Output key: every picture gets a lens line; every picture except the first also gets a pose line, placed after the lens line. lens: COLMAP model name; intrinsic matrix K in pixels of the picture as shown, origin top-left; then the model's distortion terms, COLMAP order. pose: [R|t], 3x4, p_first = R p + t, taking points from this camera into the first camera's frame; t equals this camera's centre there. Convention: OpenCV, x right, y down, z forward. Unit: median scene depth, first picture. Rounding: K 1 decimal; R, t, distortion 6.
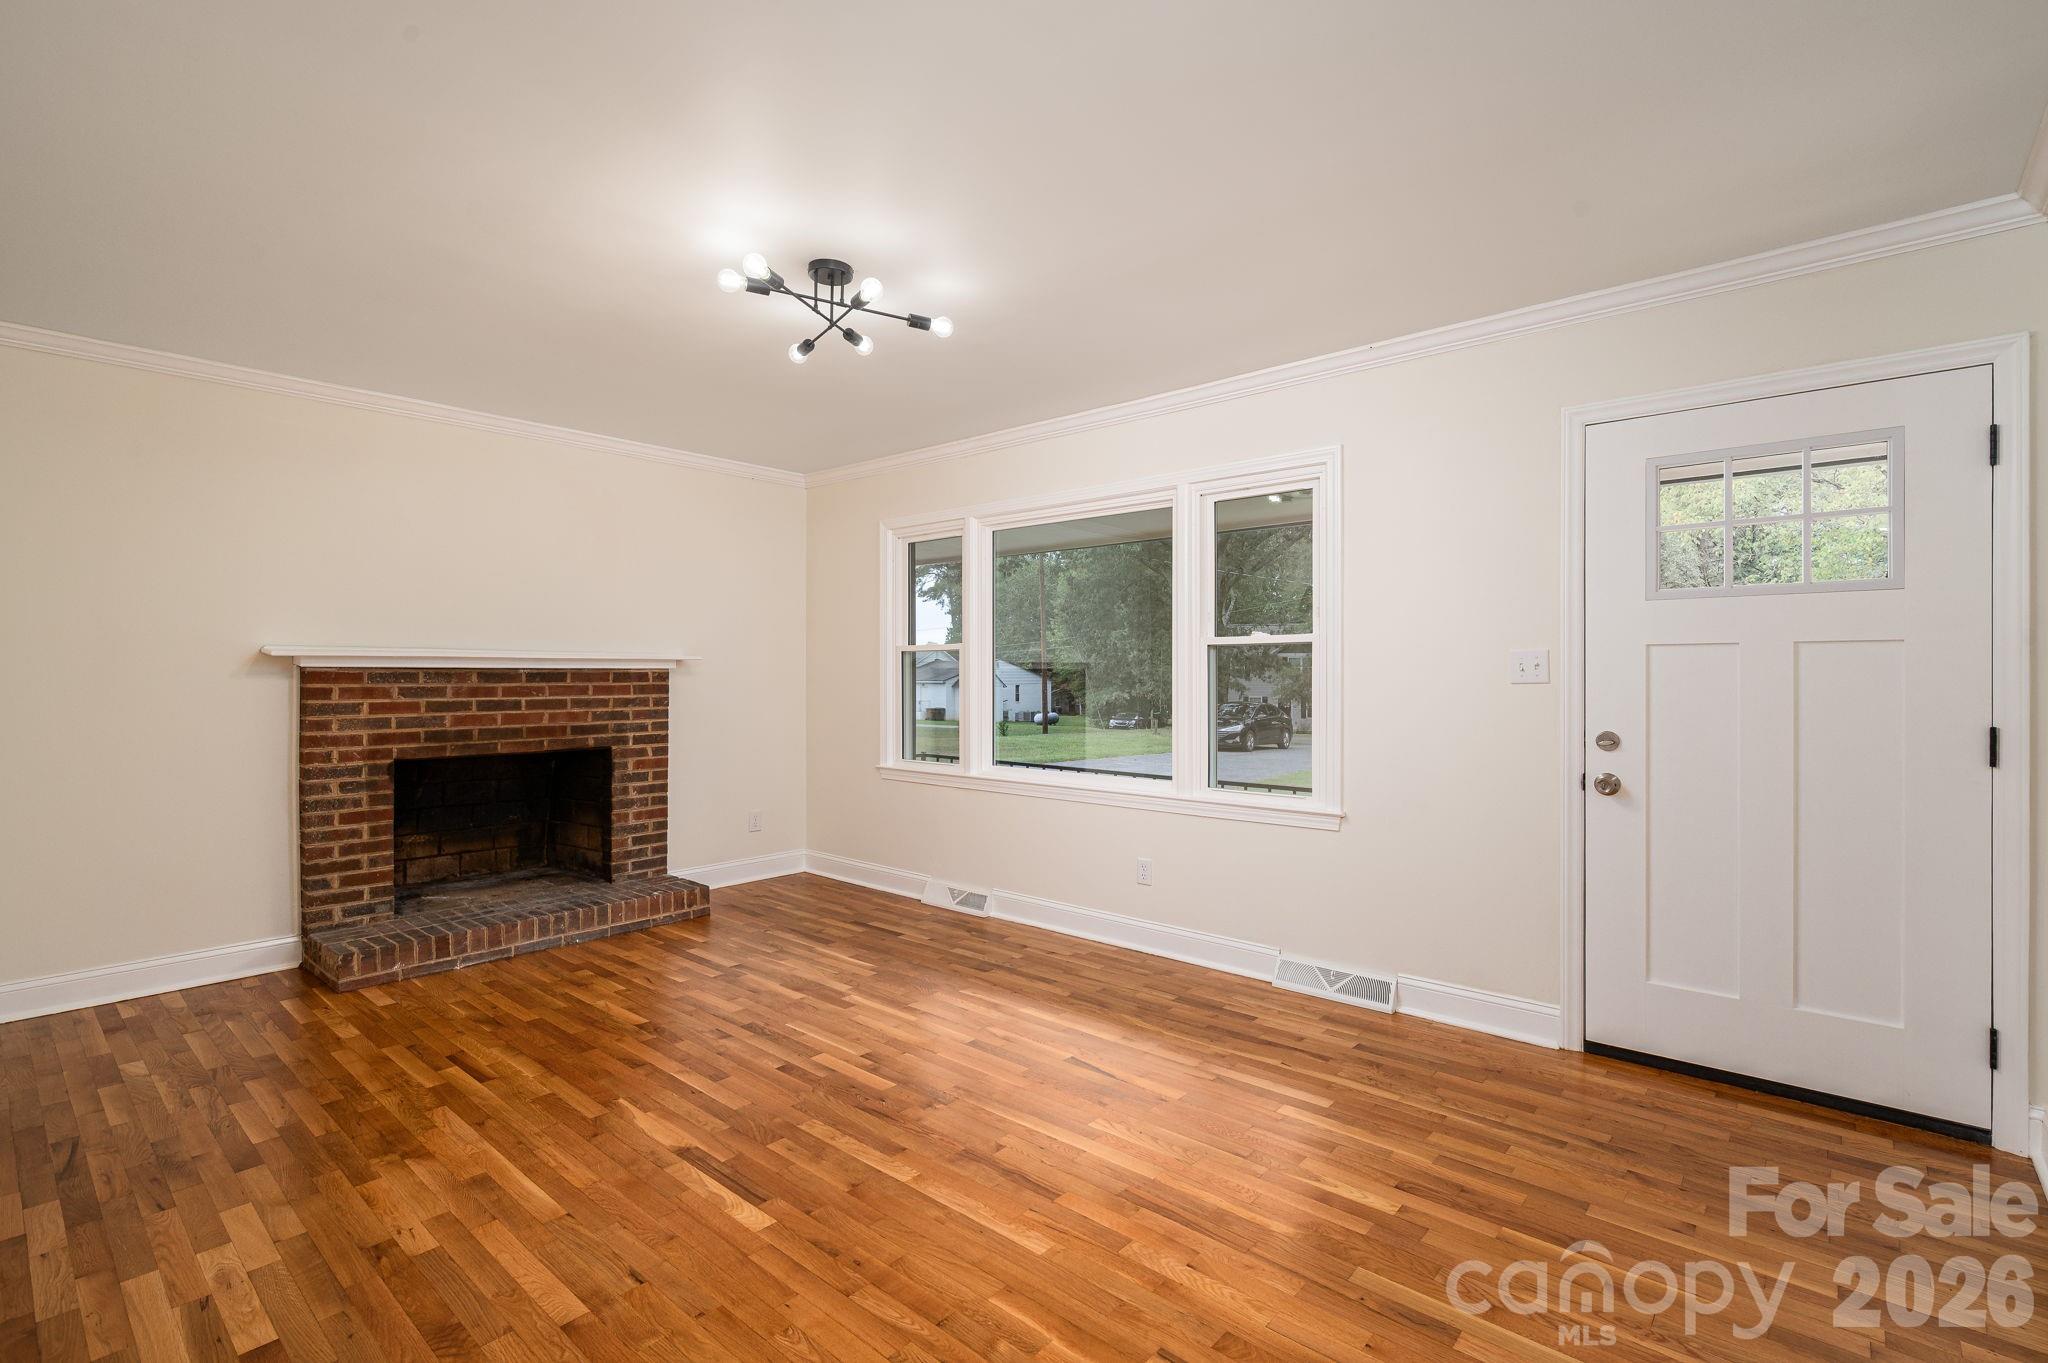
lens RADIAL K [[940.0, 0, 1020.7], [0, 940.0, 679.3], [0, 0, 1]] dist [0.000925, 0.000095]
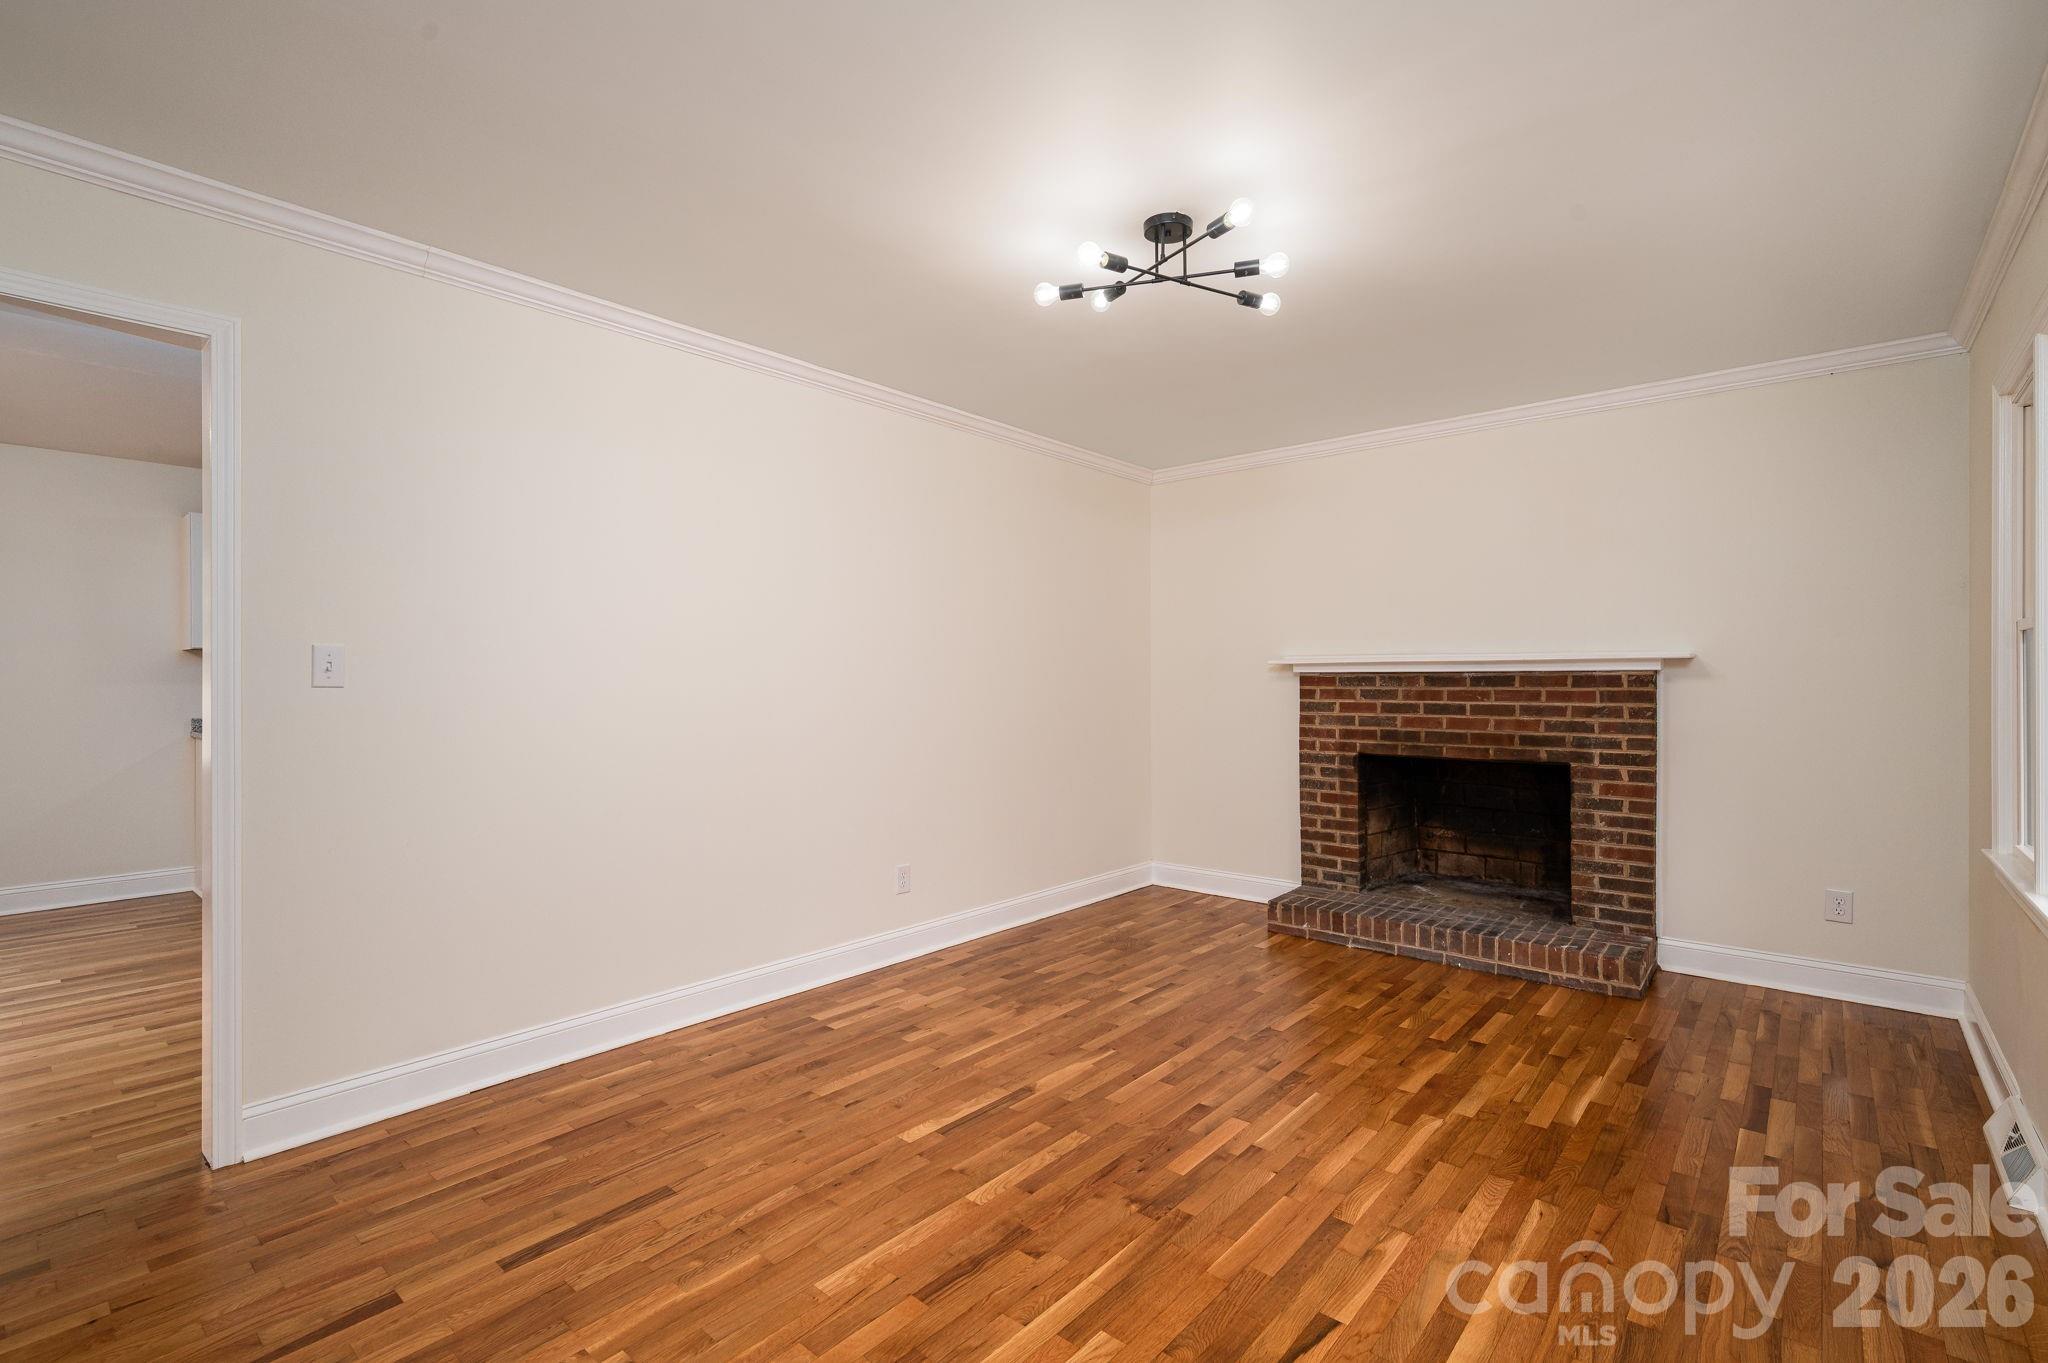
lens RADIAL K [[940.0, 0, 1020.7], [0, 940.0, 679.3], [0, 0, 1]] dist [0.000925, 0.000095]
pose [[0.007212, -0.000915, -0.999974, 0.474098], [-0.004507, 0.999989, -0.000948, -0.001106], [0.999964, 0.004514, 0.007208, 0.582894]]
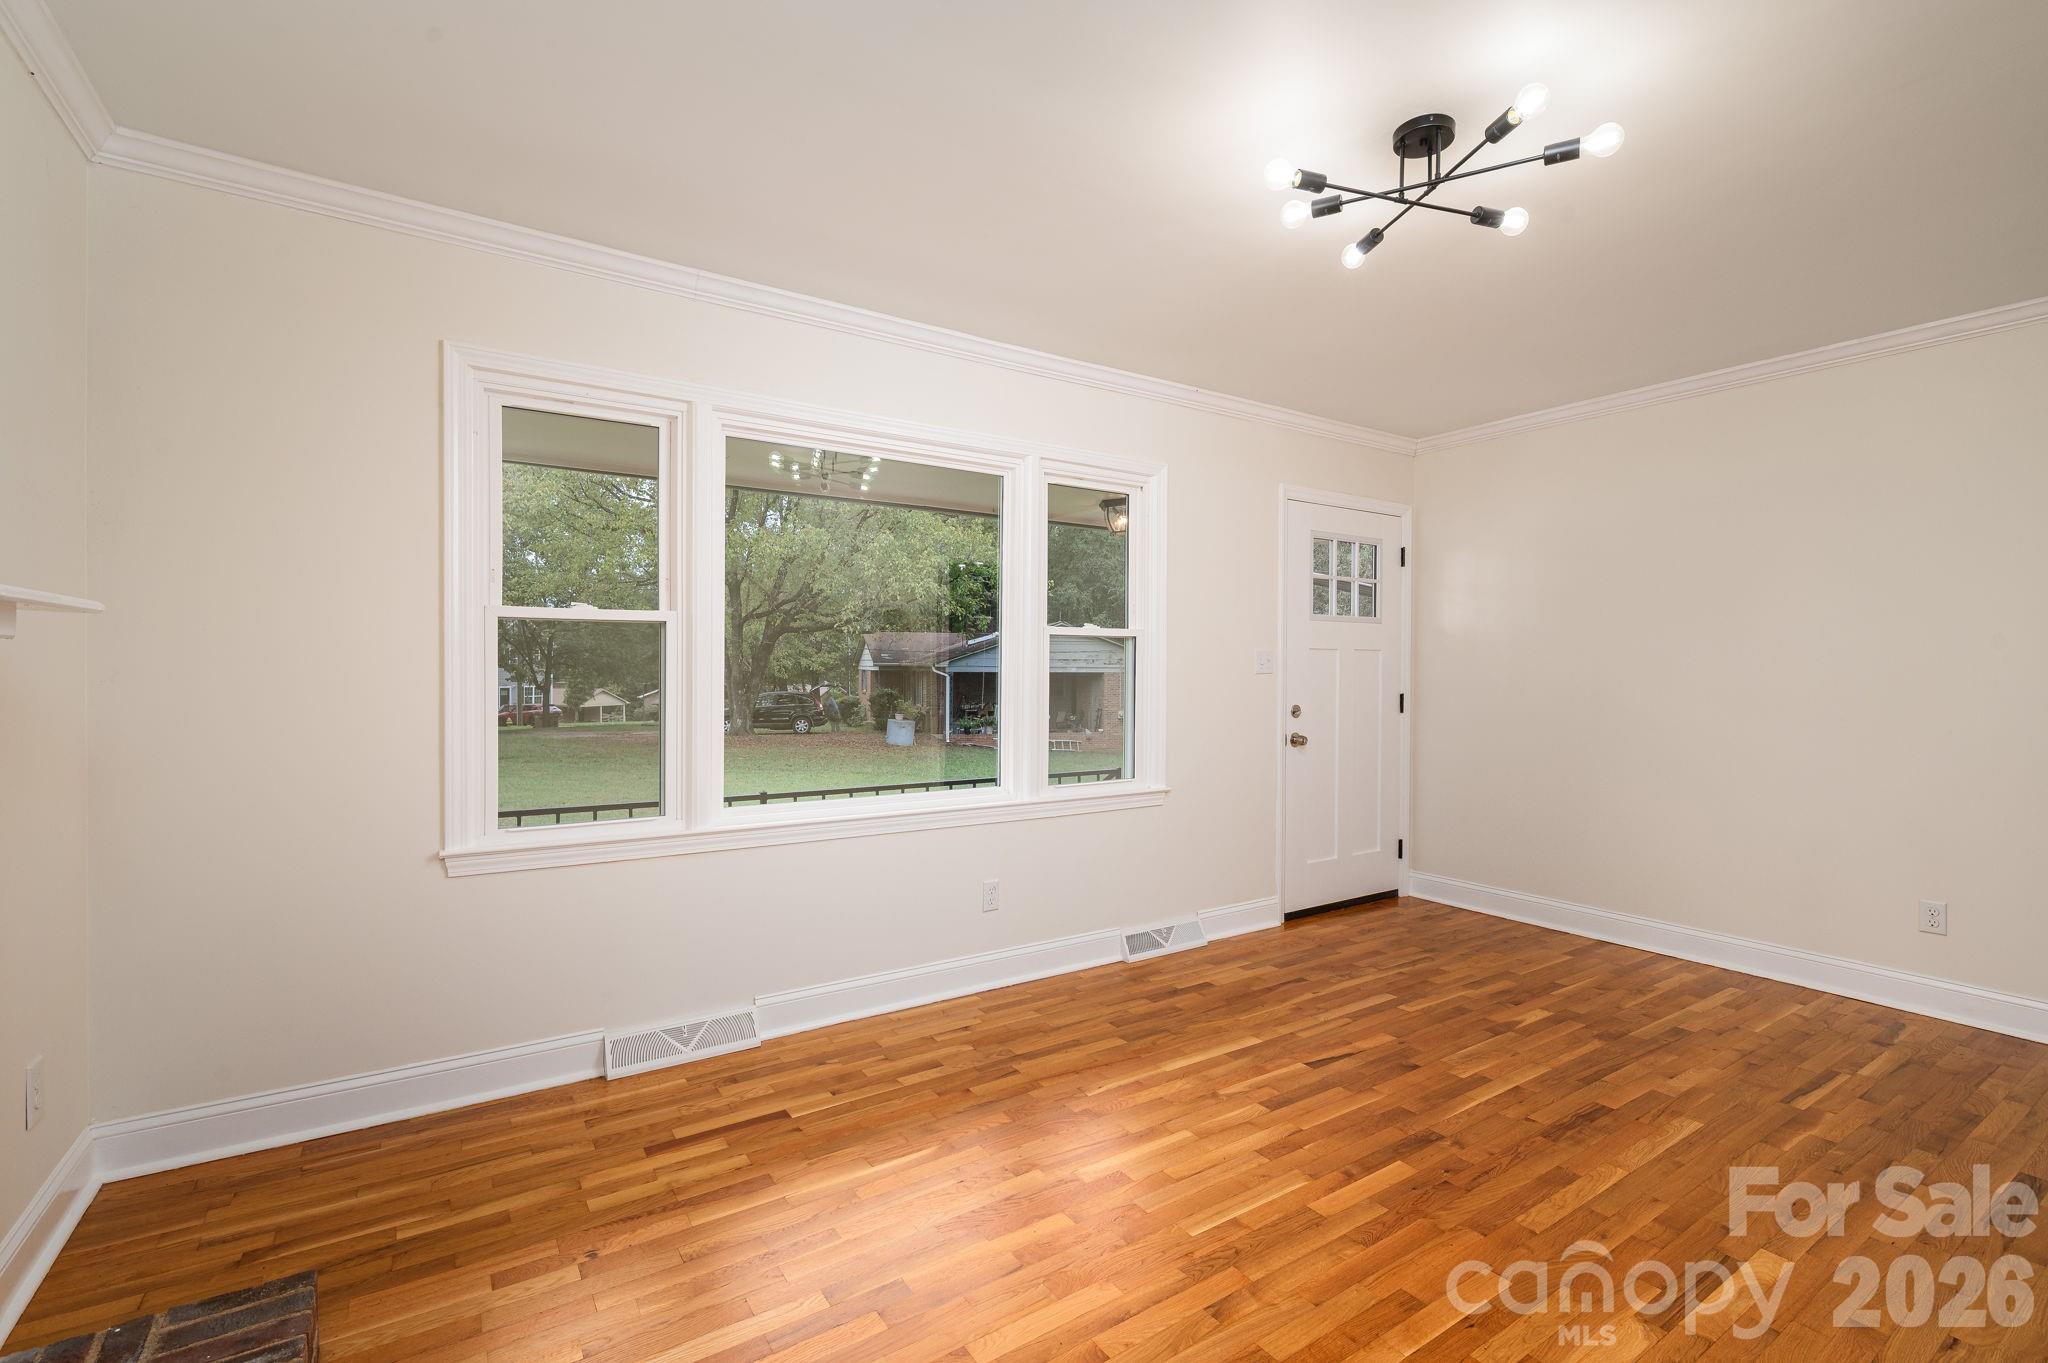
lens RADIAL K [[940.0, 0, 1020.7], [0, 940.0, 679.3], [0, 0, 1]] dist [0.000925, 0.000095]
pose [[0.248817, -0.007453, 0.968522, -0.691683], [0.001955, 0.999972, 0.007193, 0.002034], [-0.968549, 0.000104, 0.248825, 0.765353]]
